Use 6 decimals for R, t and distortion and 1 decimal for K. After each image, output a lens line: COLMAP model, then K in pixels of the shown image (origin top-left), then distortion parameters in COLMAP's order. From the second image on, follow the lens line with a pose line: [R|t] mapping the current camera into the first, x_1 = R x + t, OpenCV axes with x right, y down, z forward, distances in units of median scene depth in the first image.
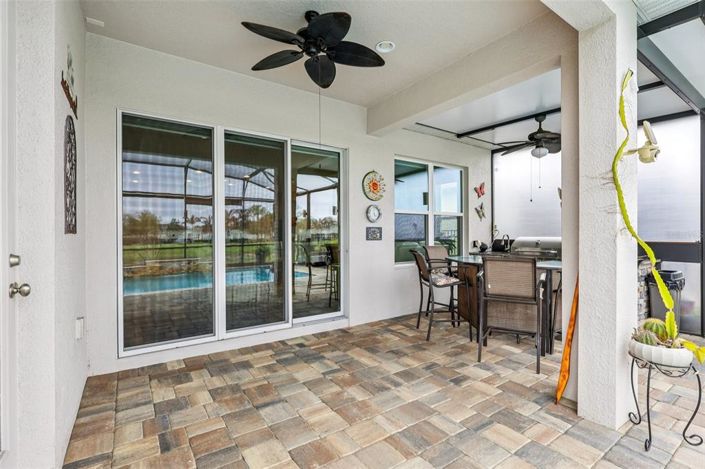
lens RADIAL K [[329.5, 0, 349.9], [0, 329.5, 236.4], [0, 0, 1]] dist [0.001818, -0.000513]
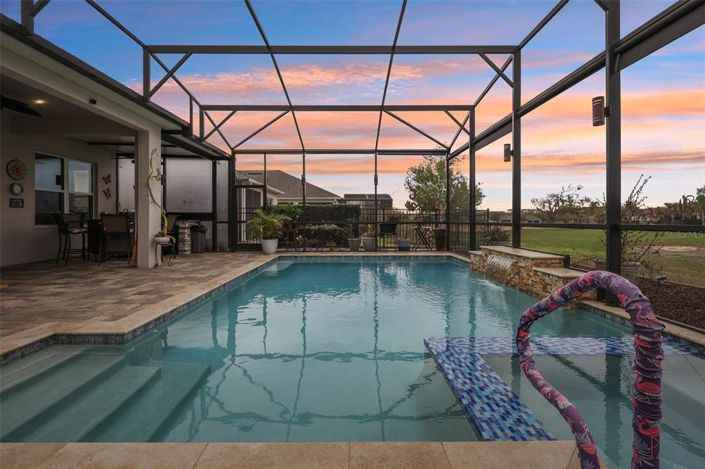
lens RADIAL K [[329.5, 0, 351.9], [0, 329.5, 221.6], [0, 0, 1]] dist [0.001818, -0.000513]
pose [[0.561914, 0.002004, 0.827193, -0.298316], [0.001212, 0.999994, -0.003246, 0.079541], [-0.827195, 0.002827, 0.561908, -1.025995]]
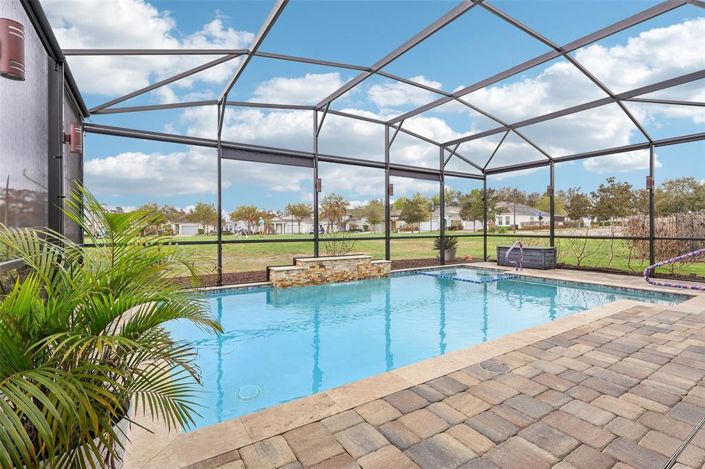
lens RADIAL K [[329.5, 0, 351.3], [0, 329.5, 229.9], [0, 0, 1]] dist [0.001818, -0.000513]
pose [[-0.999796, 0.011330, 0.016738, 0.831446], [0.011493, 0.999887, 0.009715, 0.024832], [-0.016626, 0.009906, -0.999813, 0.740748]]
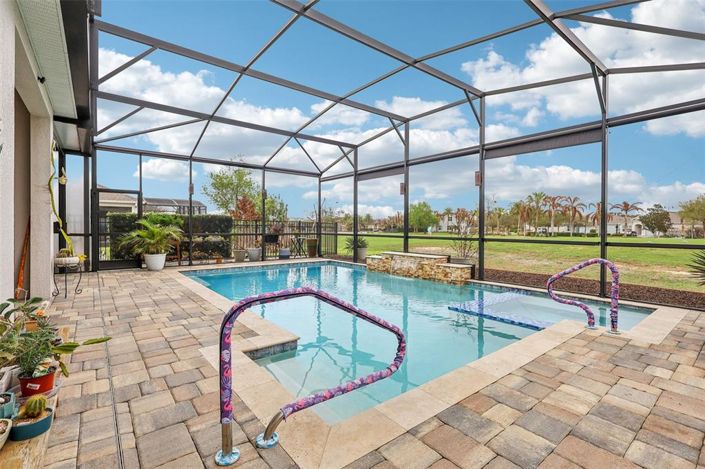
lens RADIAL K [[329.5, 0, 349.4], [0, 329.5, 232.7], [0, 0, 1]] dist [0.001818, -0.000513]
pose [[-0.071258, -0.010776, 0.997400, -0.750878], [-0.002636, 0.999940, 0.010615, 0.045354], [-0.997454, -0.001872, -0.071282, -0.409326]]
